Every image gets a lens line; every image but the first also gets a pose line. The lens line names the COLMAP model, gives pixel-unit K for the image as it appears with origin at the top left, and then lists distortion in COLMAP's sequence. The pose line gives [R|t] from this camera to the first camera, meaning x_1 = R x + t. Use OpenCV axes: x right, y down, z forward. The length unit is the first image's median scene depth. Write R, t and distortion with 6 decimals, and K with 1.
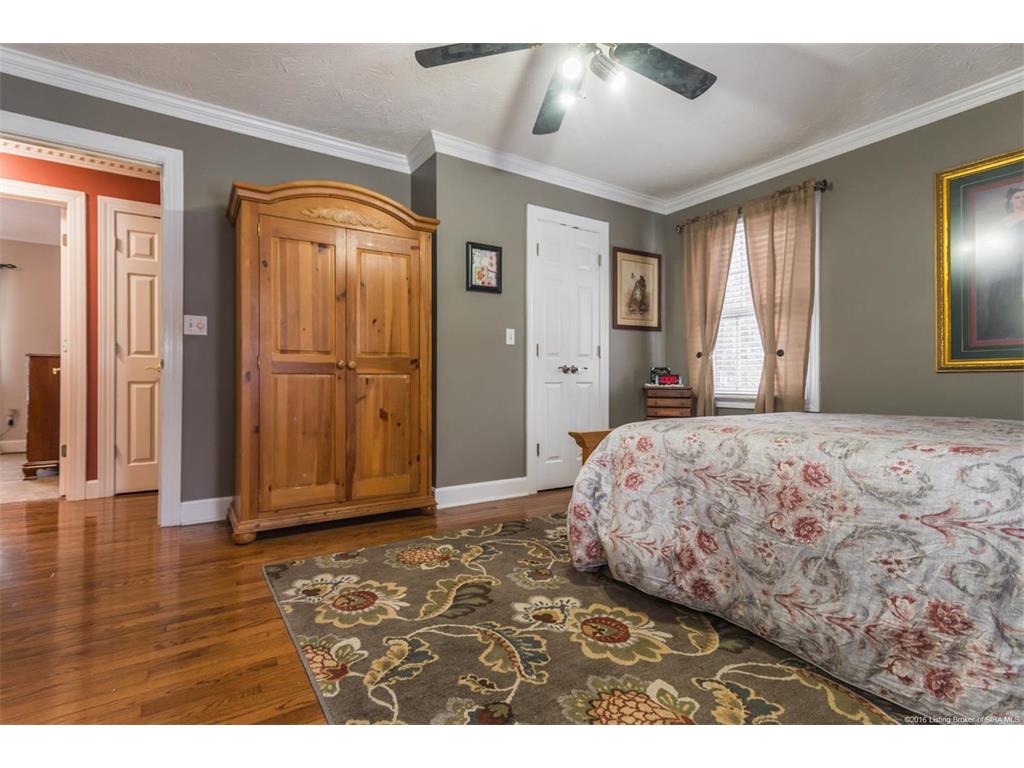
lens RADIAL K [[489.0, 0, 502.7], [0, 489.0, 380.8], [0, 0, 1]] dist [0.014650, 0.000288]
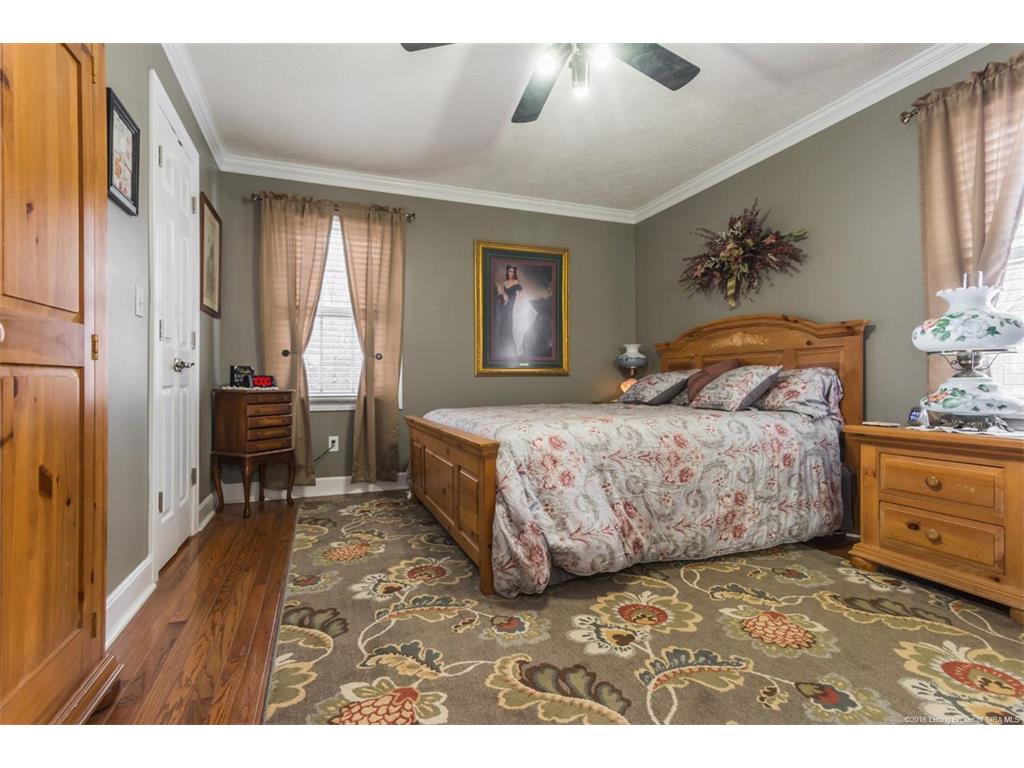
lens RADIAL K [[489.0, 0, 502.7], [0, 489.0, 380.8], [0, 0, 1]] dist [0.014650, 0.000288]
pose [[0.222606, 0.000463, 0.974908, -0.826770], [0.003636, 0.999993, -0.001305, -0.002006], [-0.974902, 0.003835, 0.222603, 0.967319]]
